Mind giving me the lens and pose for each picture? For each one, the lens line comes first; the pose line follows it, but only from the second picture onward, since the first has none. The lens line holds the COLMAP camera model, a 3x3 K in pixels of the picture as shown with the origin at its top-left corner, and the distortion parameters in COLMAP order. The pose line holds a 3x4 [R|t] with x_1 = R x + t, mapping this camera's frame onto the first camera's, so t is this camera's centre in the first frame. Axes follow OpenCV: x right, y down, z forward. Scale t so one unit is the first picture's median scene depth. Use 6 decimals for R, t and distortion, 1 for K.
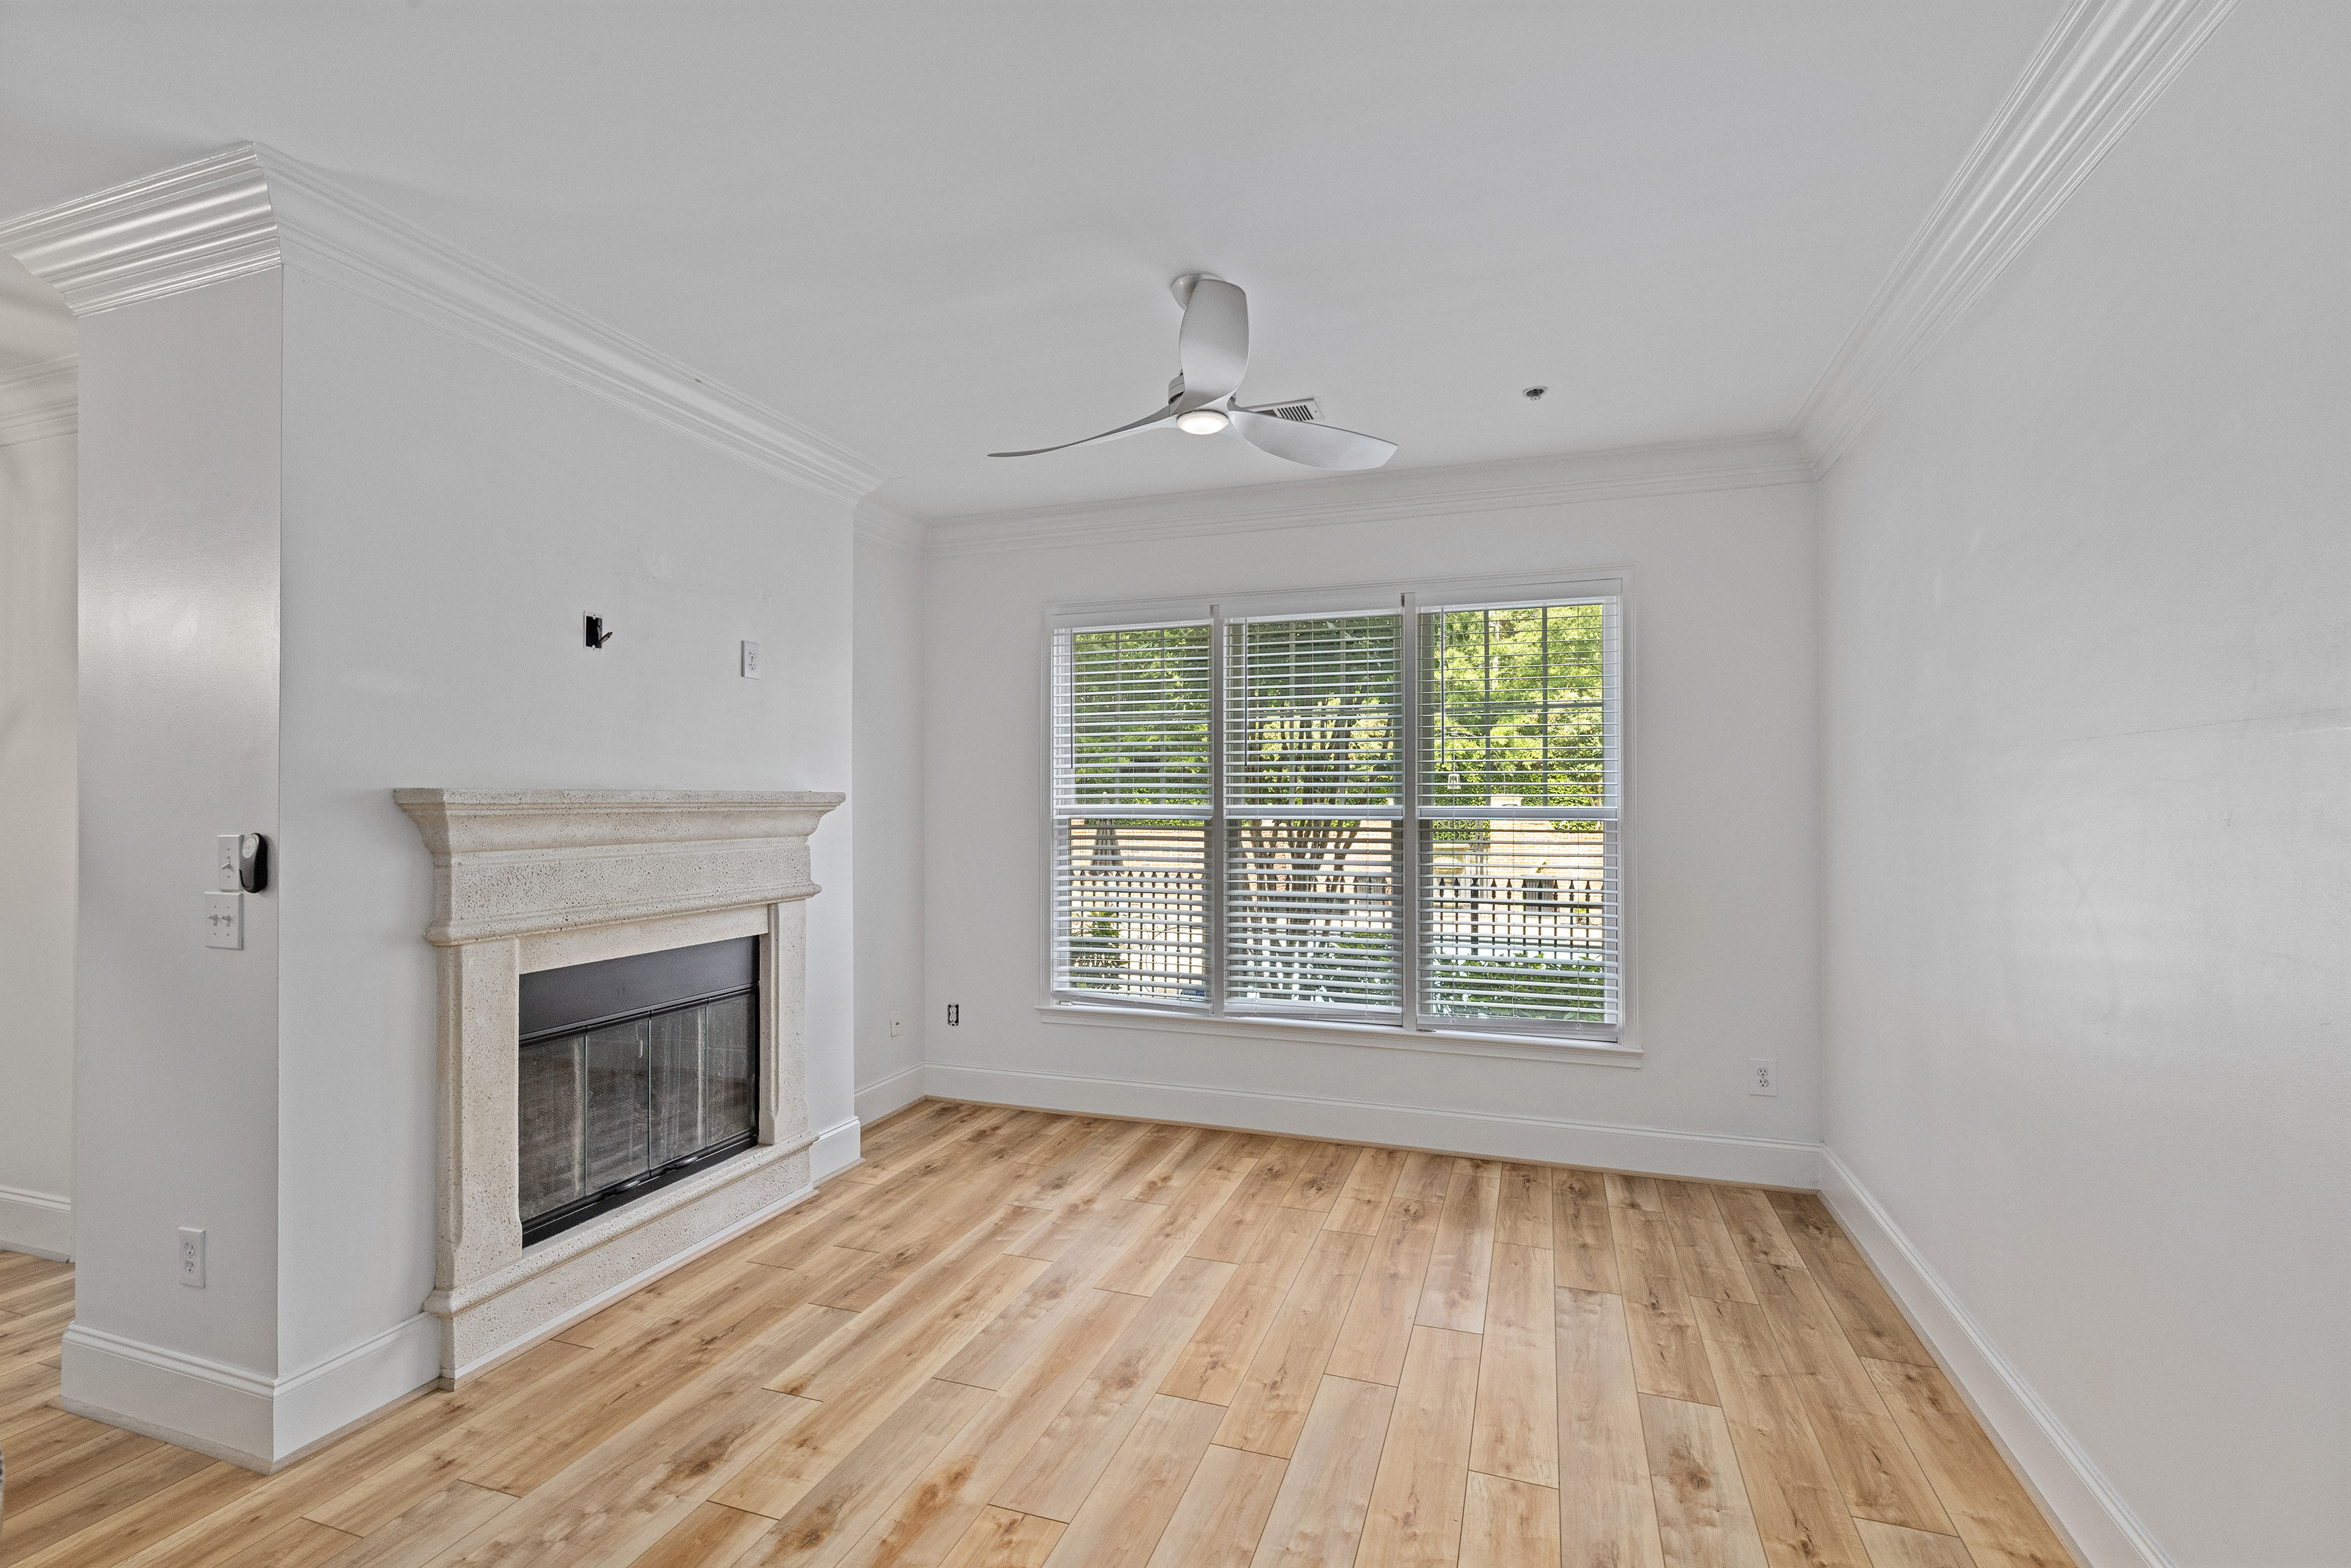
lens RADIAL K [[1056.0, 0, 1181.5], [0, 1056.0, 793.3], [0, 0, 1]] dist [0.006598, -0.000749]
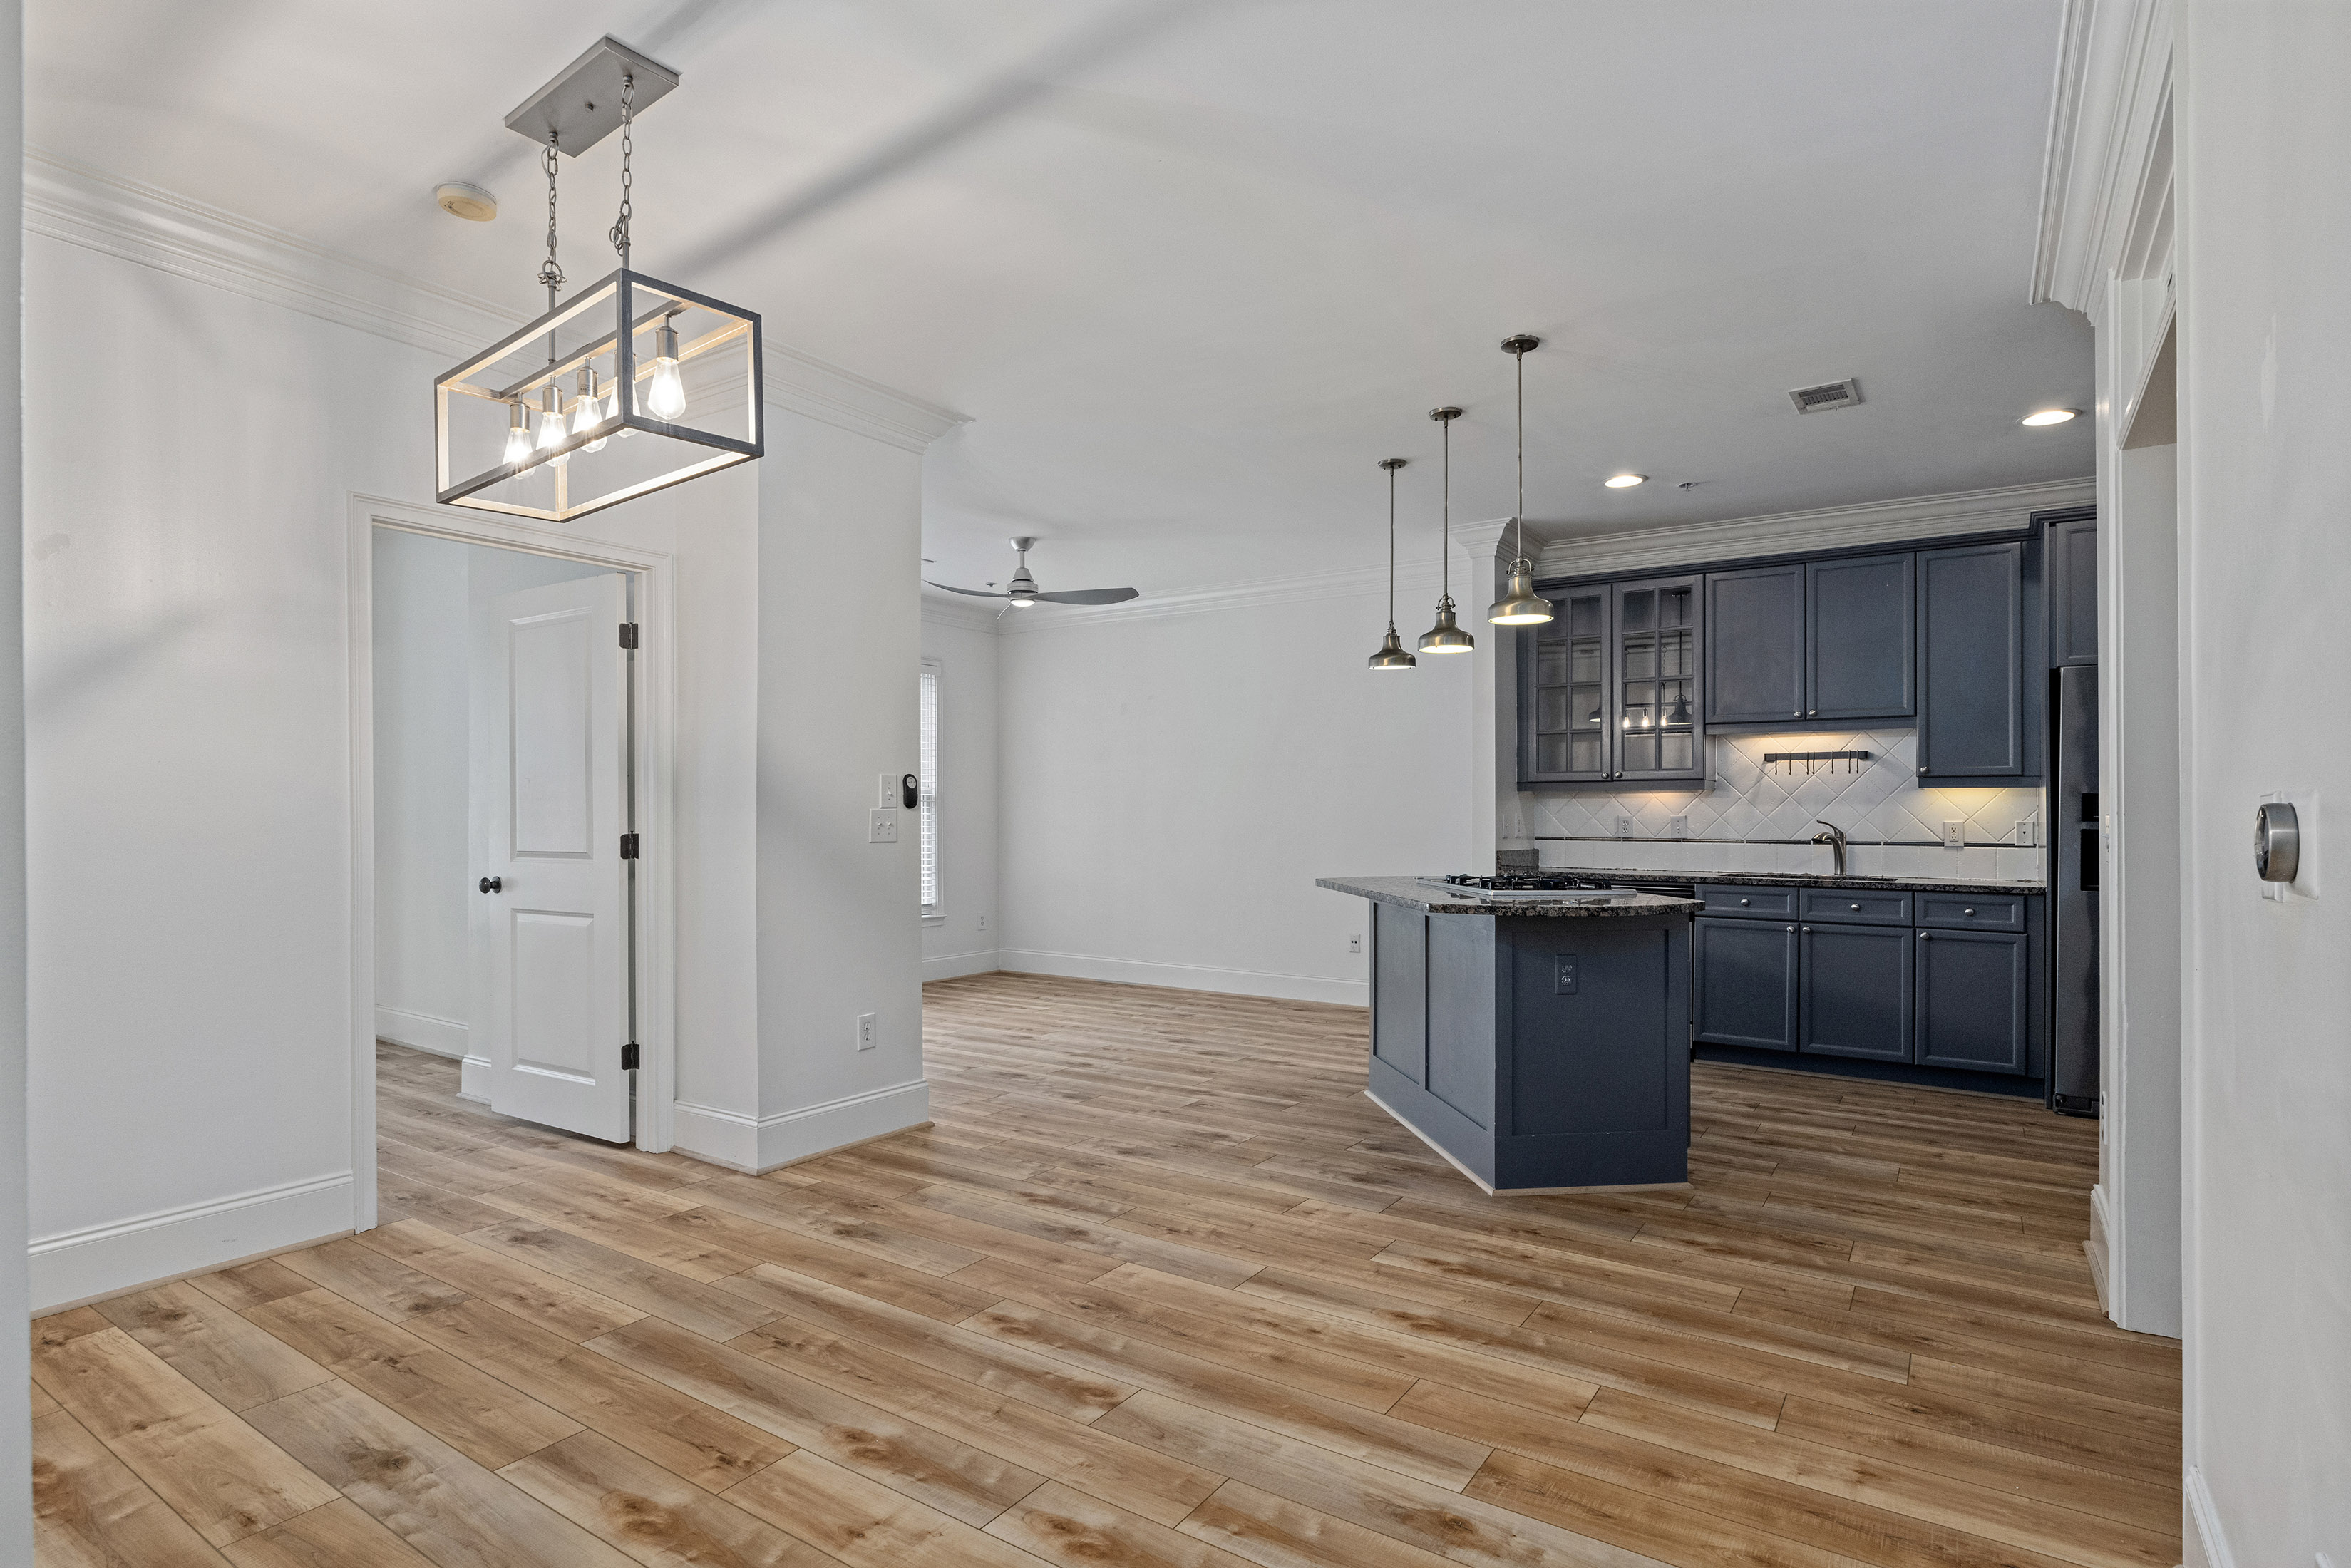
lens RADIAL K [[1178.6, 0, 1192.0], [0, 1178.6, 807.6], [0, 0, 1]] dist [0.006197, -0.002223]
pose [[0.242382, 0.009031, 0.970139, -1.727045], [-0.009131, 0.999934, -0.007027, 0.066621], [-0.970138, -0.007155, 0.242448, 0.051733]]
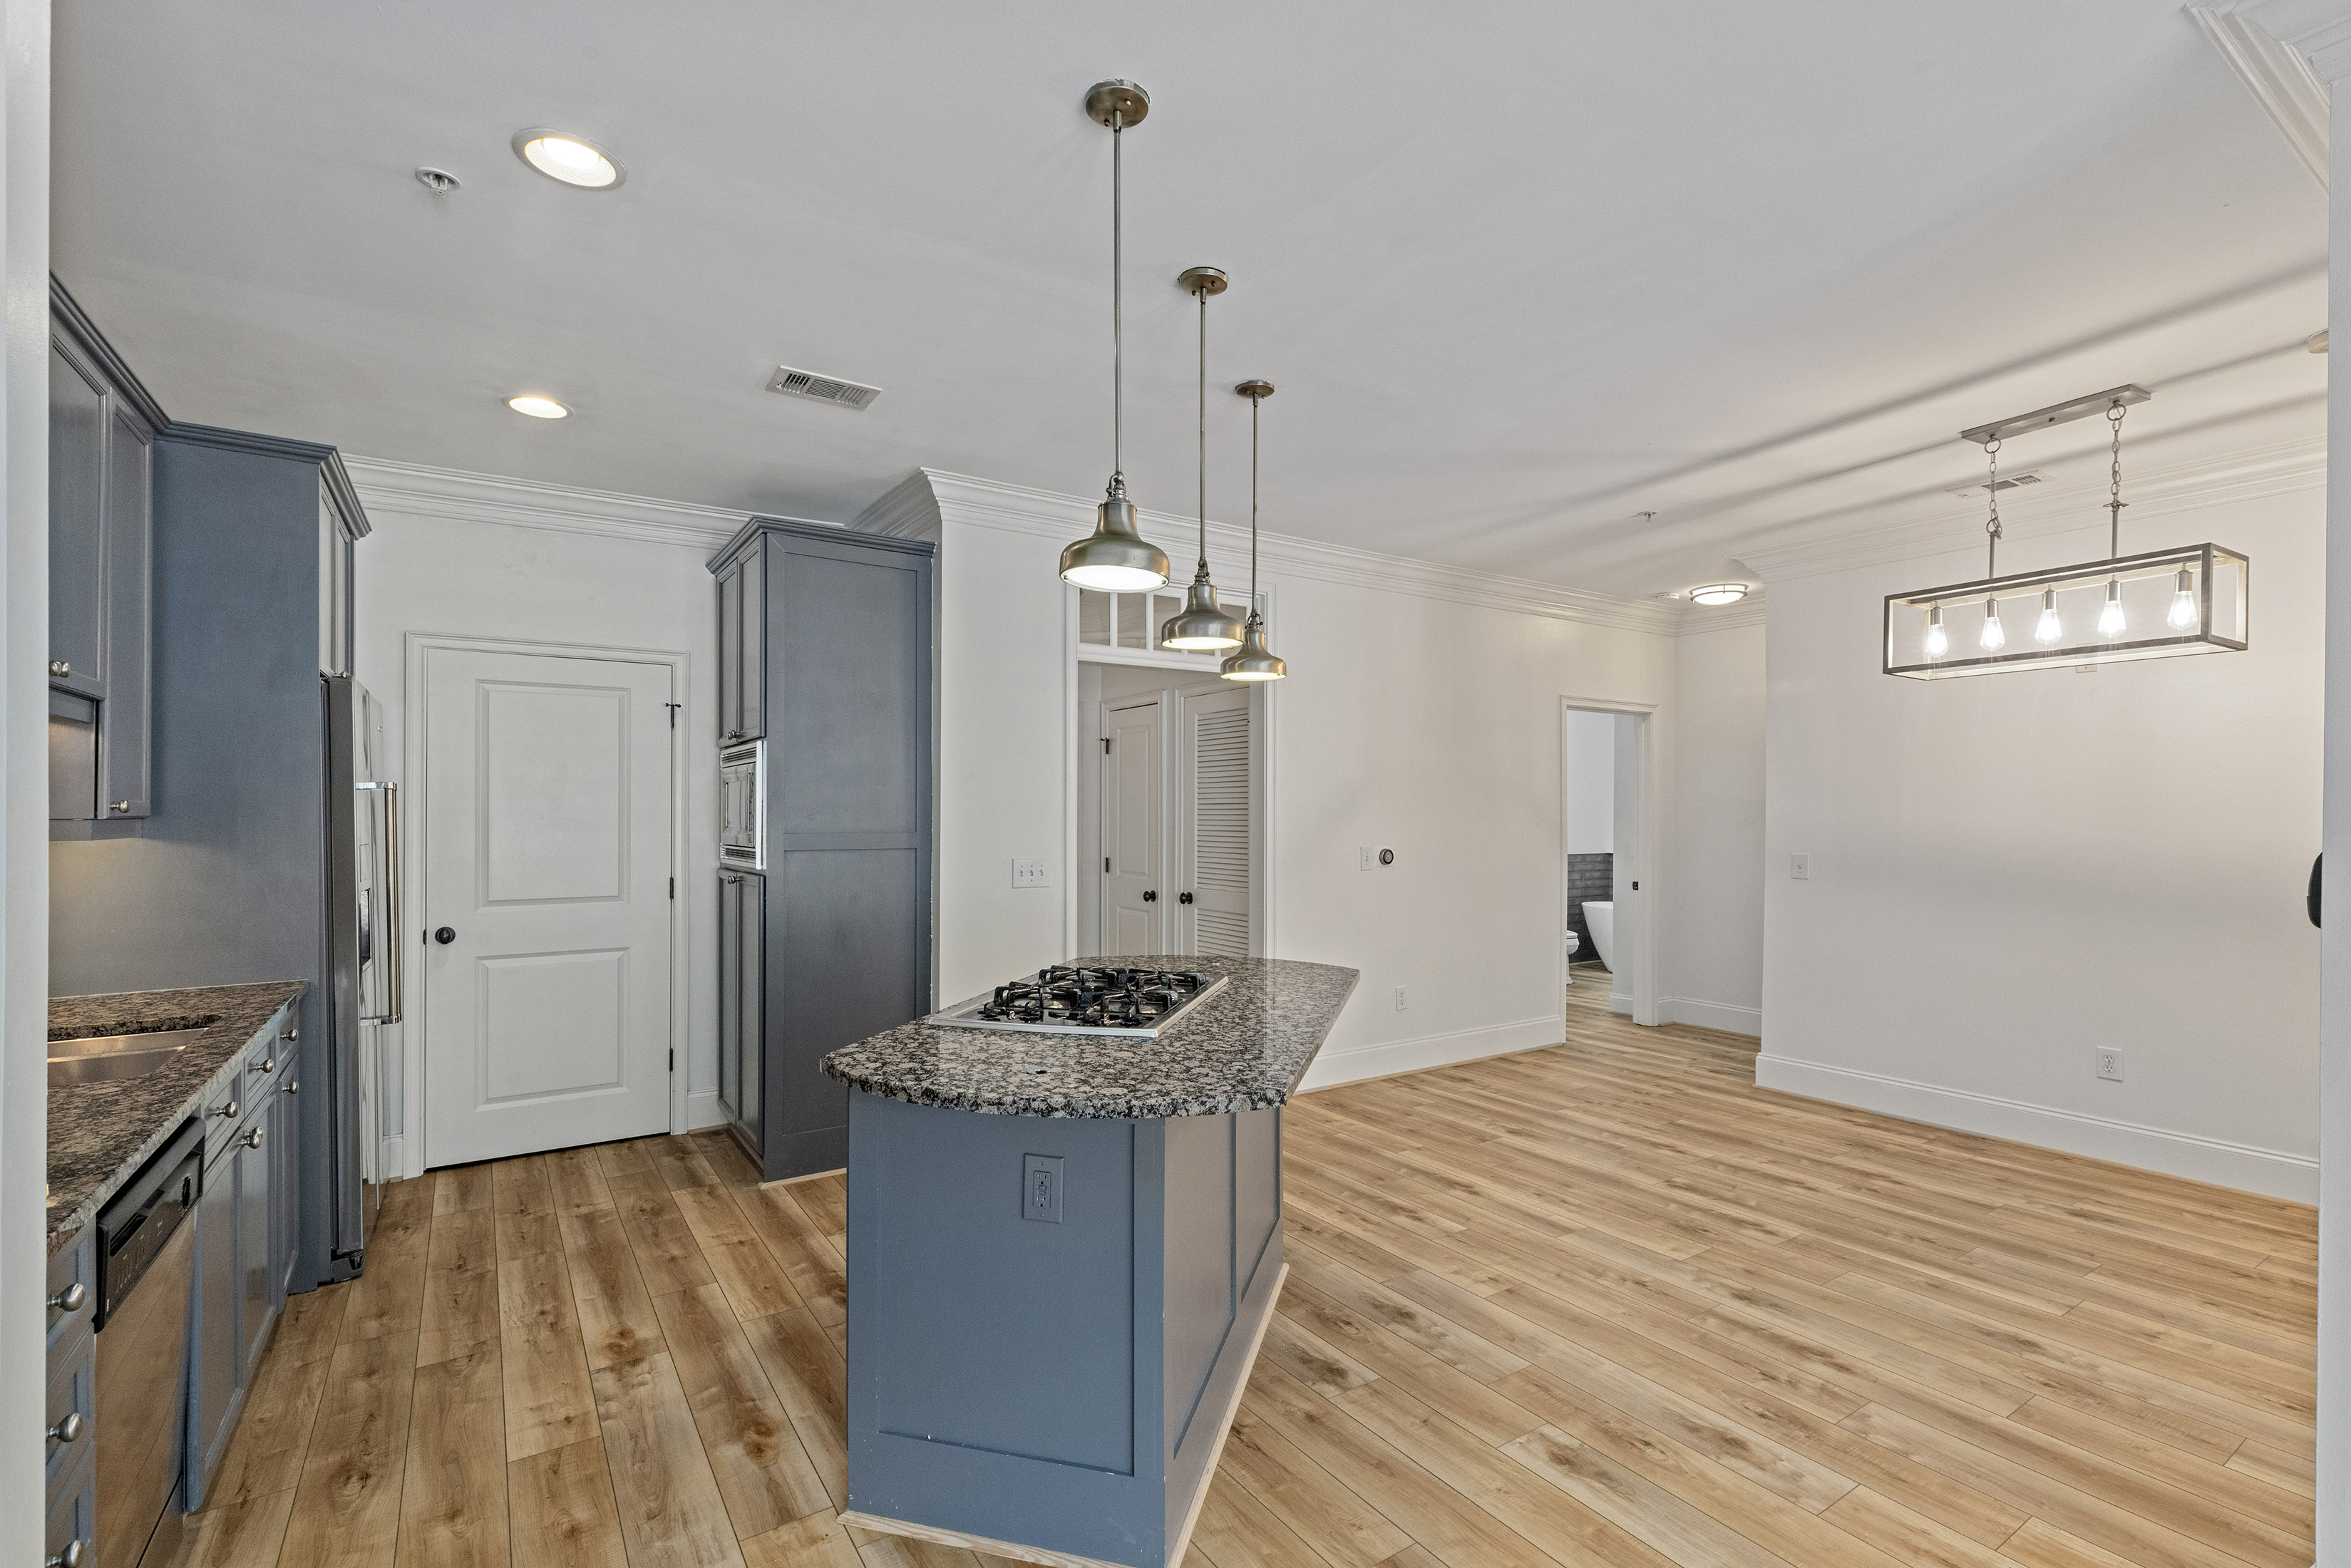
lens RADIAL K [[1056.0, 0, 1174.6], [0, 1056.0, 814.6], [0, 0, 1]] dist [0.006598, -0.000749]
pose [[-0.605207, 0.005856, -0.796047, 0.154809], [0.003423, 0.999983, 0.004755, 0.001355], [0.796061, 0.000153, -0.605216, 0.525703]]
